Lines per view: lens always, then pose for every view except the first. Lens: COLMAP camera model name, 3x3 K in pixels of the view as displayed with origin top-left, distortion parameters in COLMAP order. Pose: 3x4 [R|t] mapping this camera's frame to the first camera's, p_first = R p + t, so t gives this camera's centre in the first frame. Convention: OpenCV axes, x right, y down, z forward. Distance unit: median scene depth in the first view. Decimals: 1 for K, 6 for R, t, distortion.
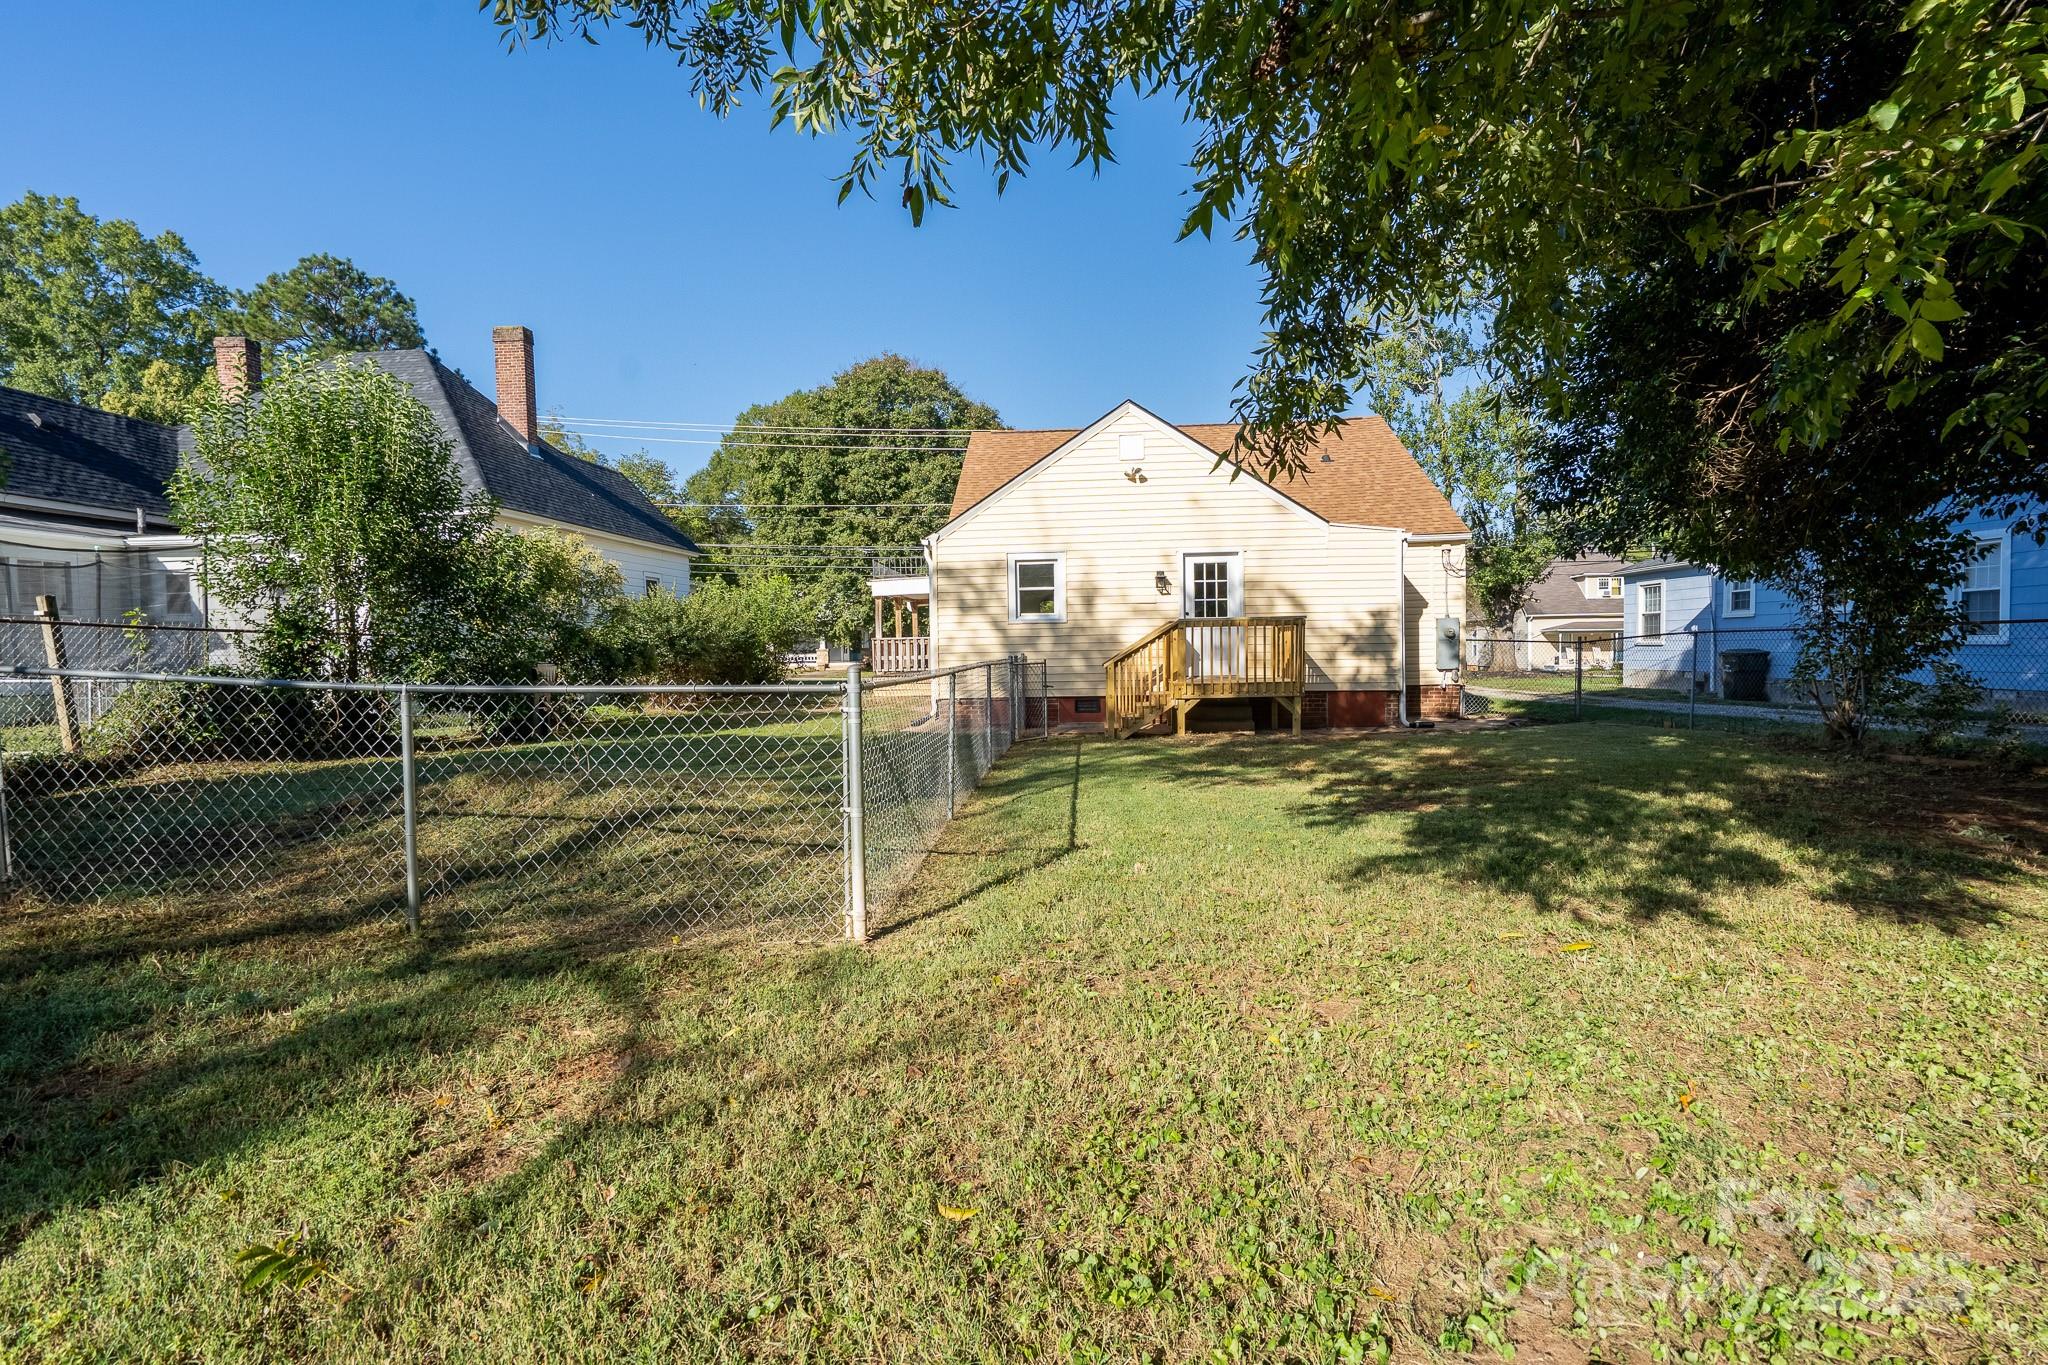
lens RADIAL K [[943.3, 0, 1004.9], [0, 943.3, 696.9], [0, 0, 1]] dist [-0.003188, 0.000542]
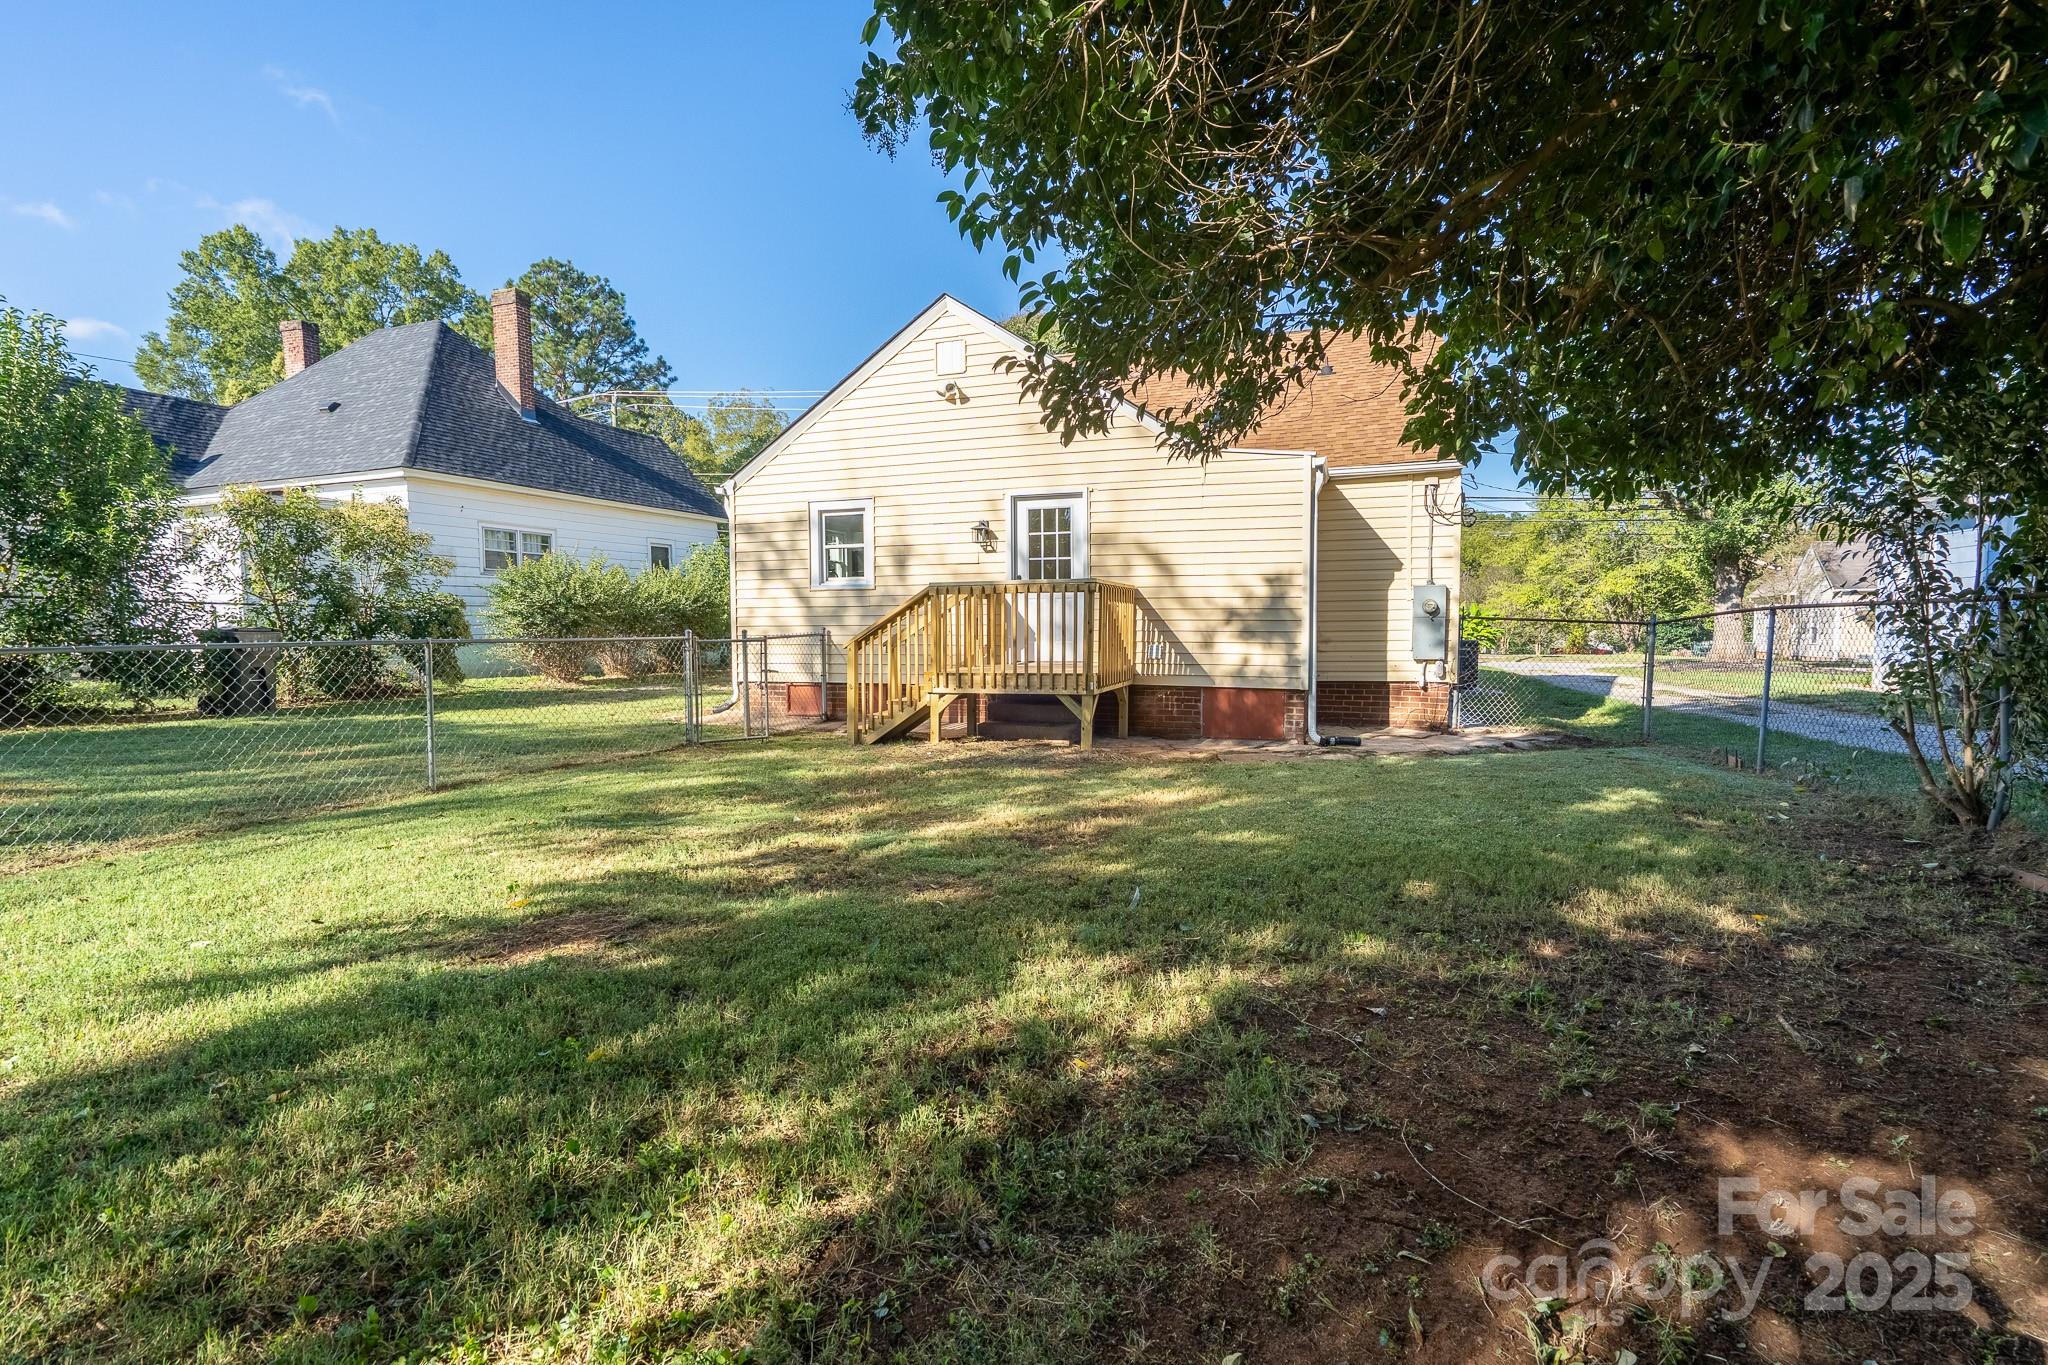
lens RADIAL K [[919.7, 0, 1019.0], [0, 919.7, 690.6], [0, 0, 1]] dist [0.001050, 0.000088]
pose [[0.964769, 0.033397, -0.260969, 0.386003], [-0.027047, 0.999245, 0.027887, -0.019263], [0.261703, -0.019846, 0.964944, 0.295440]]
